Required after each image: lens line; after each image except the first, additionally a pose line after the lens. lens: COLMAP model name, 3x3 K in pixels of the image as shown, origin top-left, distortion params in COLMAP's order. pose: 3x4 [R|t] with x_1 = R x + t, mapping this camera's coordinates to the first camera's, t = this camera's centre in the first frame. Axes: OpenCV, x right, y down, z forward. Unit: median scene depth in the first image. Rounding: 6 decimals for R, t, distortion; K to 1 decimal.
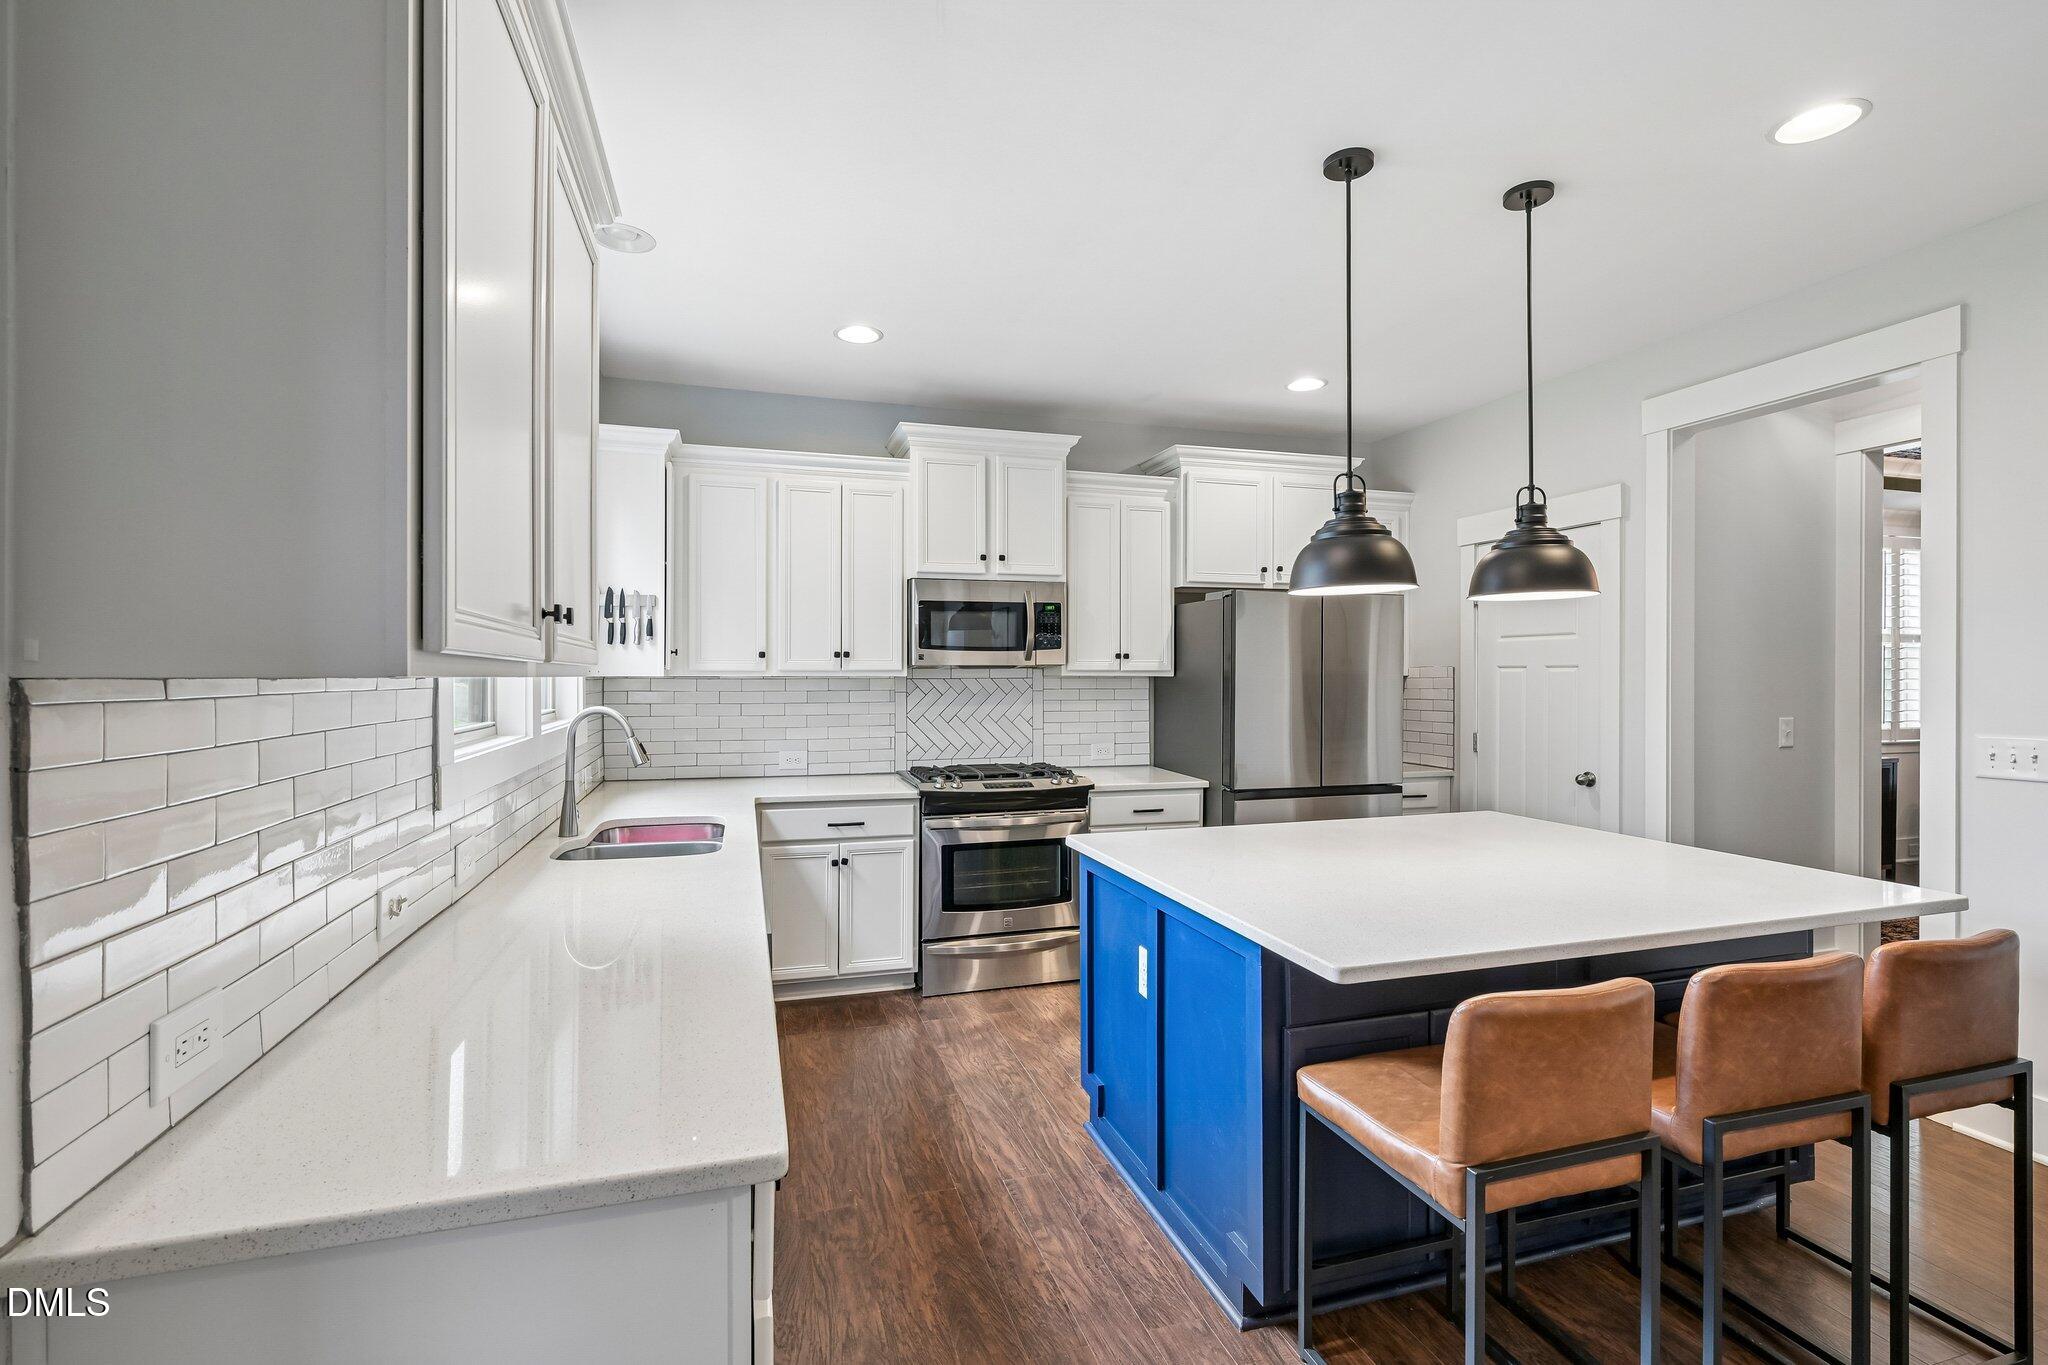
lens RADIAL K [[917.5, 0, 1025.1], [0, 917.5, 677.5], [0, 0, 1]] dist [-0.000412, 0.000078]
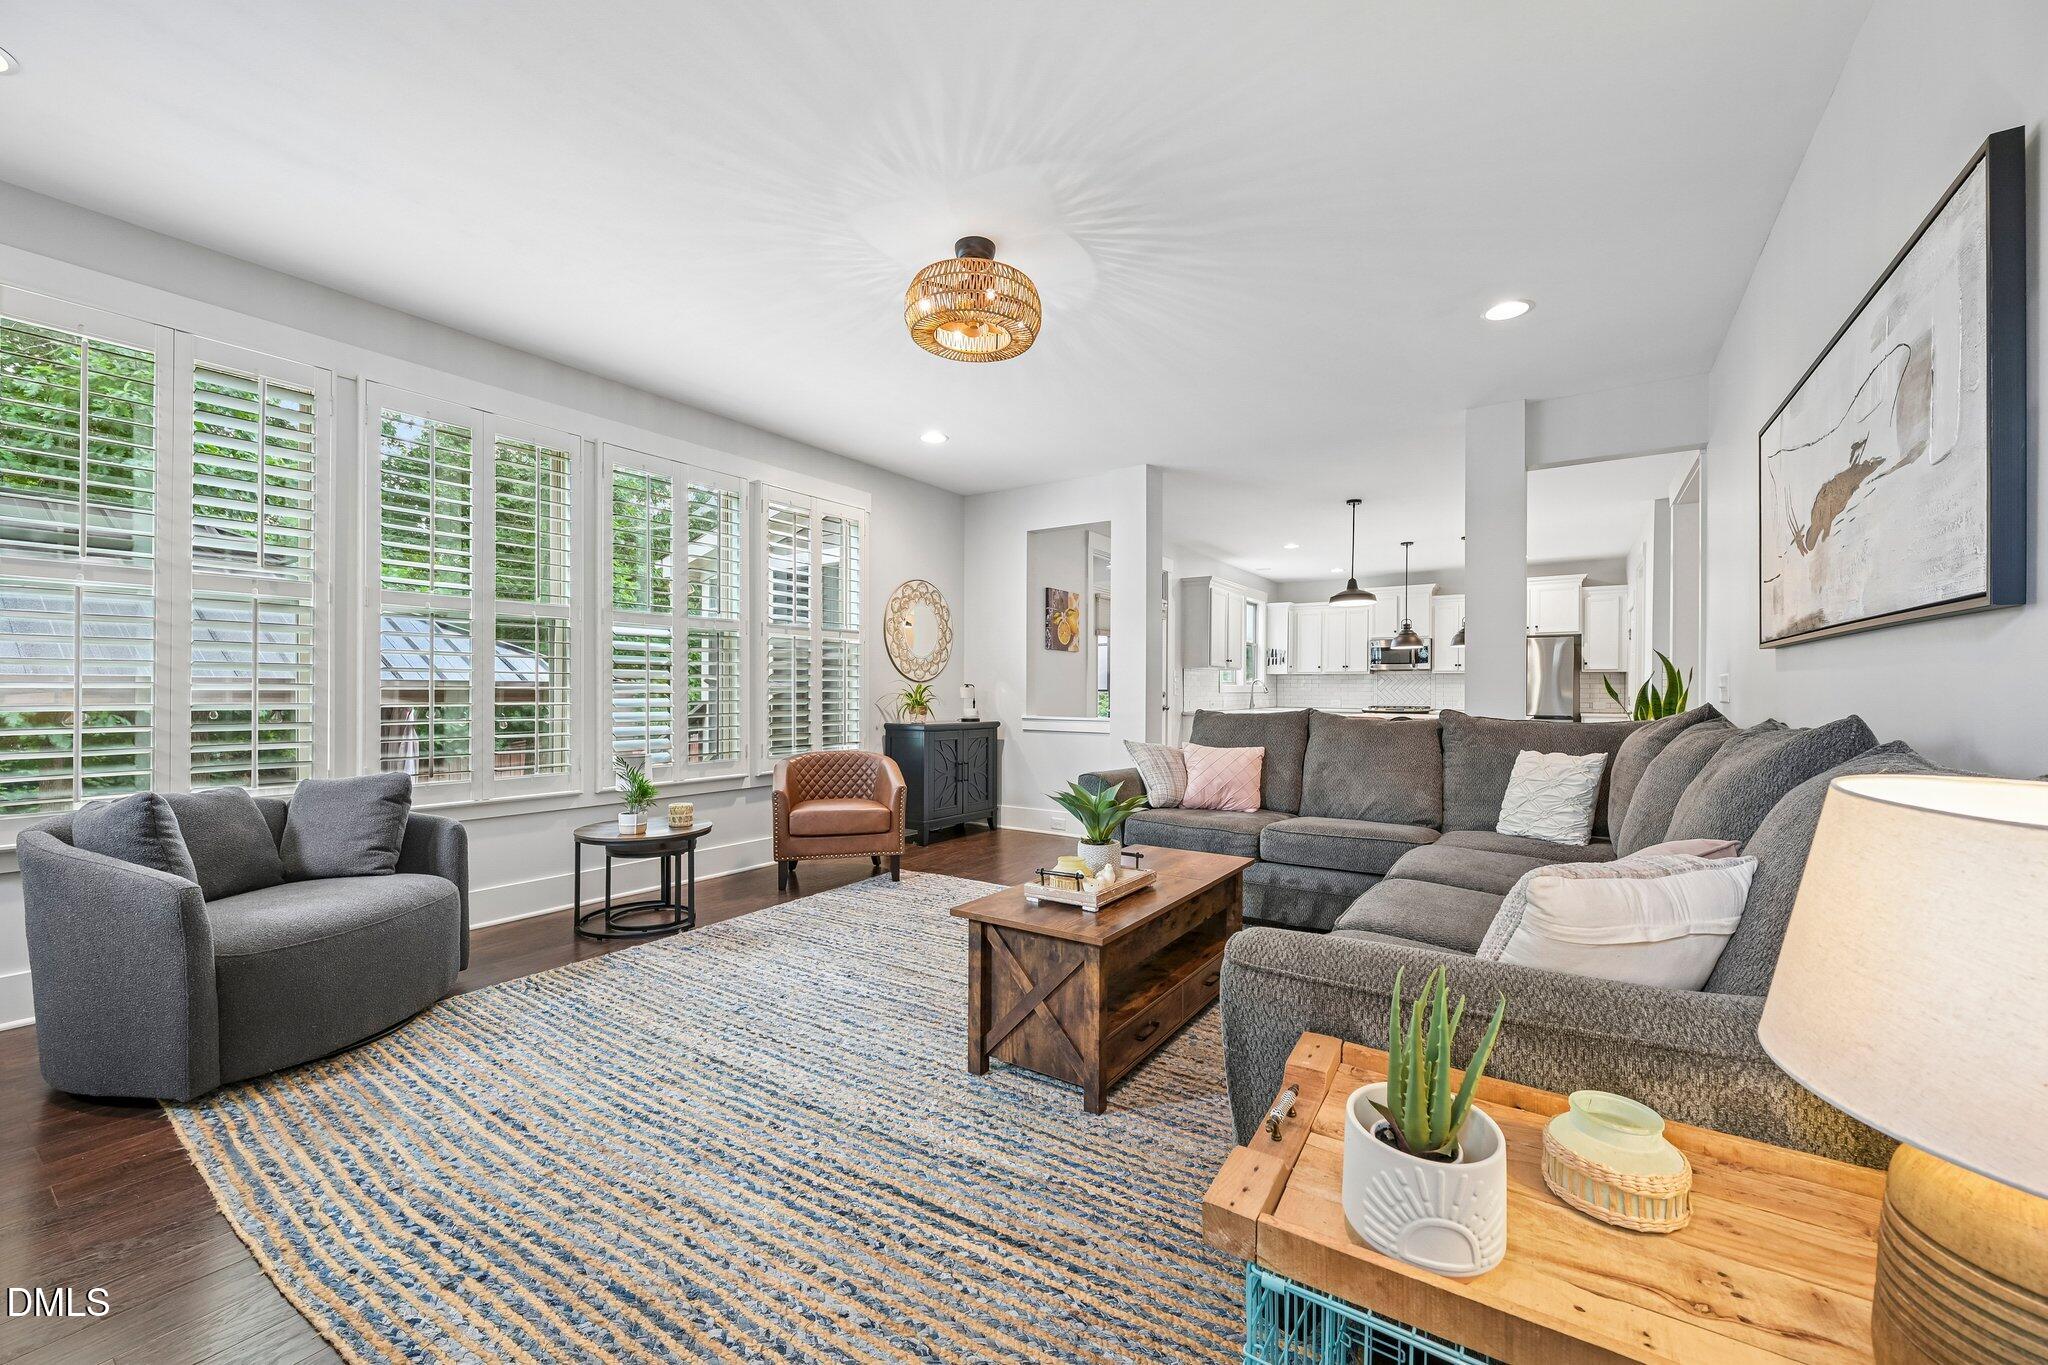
lens RADIAL K [[800.9, 0, 1022.7], [0, 800.9, 688.0], [0, 0, 1]] dist [-0.000889, -0.000093]
pose [[0.626896, 0.000491, -0.779103, 1.181885], [-0.007283, 0.999960, -0.005230, 0.067138], [0.779069, 0.008953, 0.626874, -1.477315]]
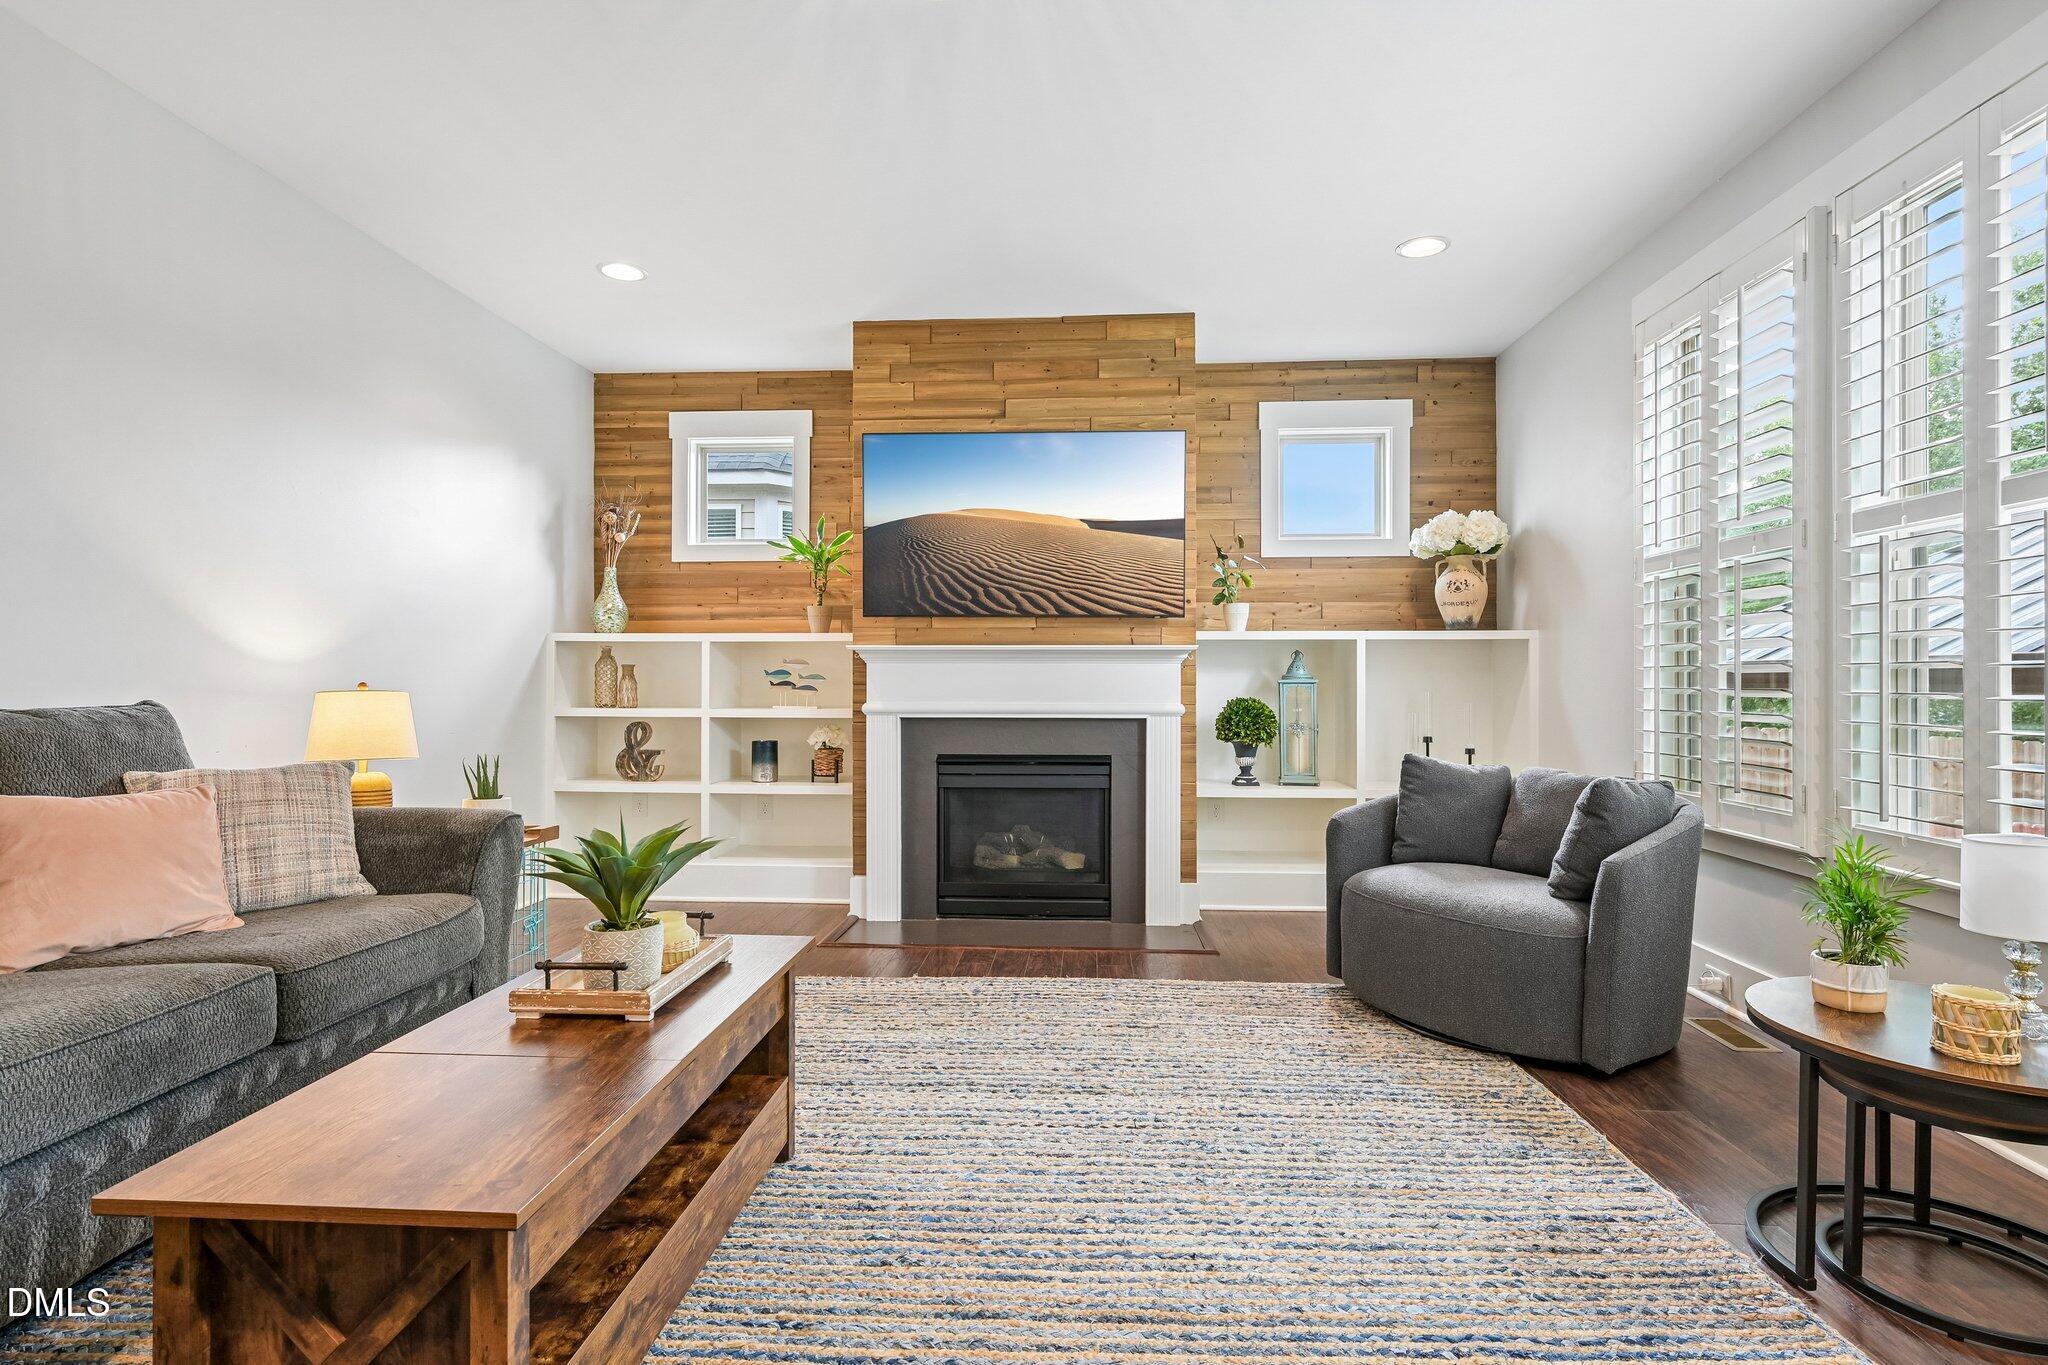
lens RADIAL K [[997.8, 0, 1024.2], [0, 997.8, 677.0], [0, 0, 1]] dist [-0.000551, 0.000336]
pose [[-0.935368, 0.000955, 0.353675, 0.427435], [0.000030, 0.999997, -0.002622, 0.074912], [-0.353676, -0.002442, -0.935365, -0.704310]]
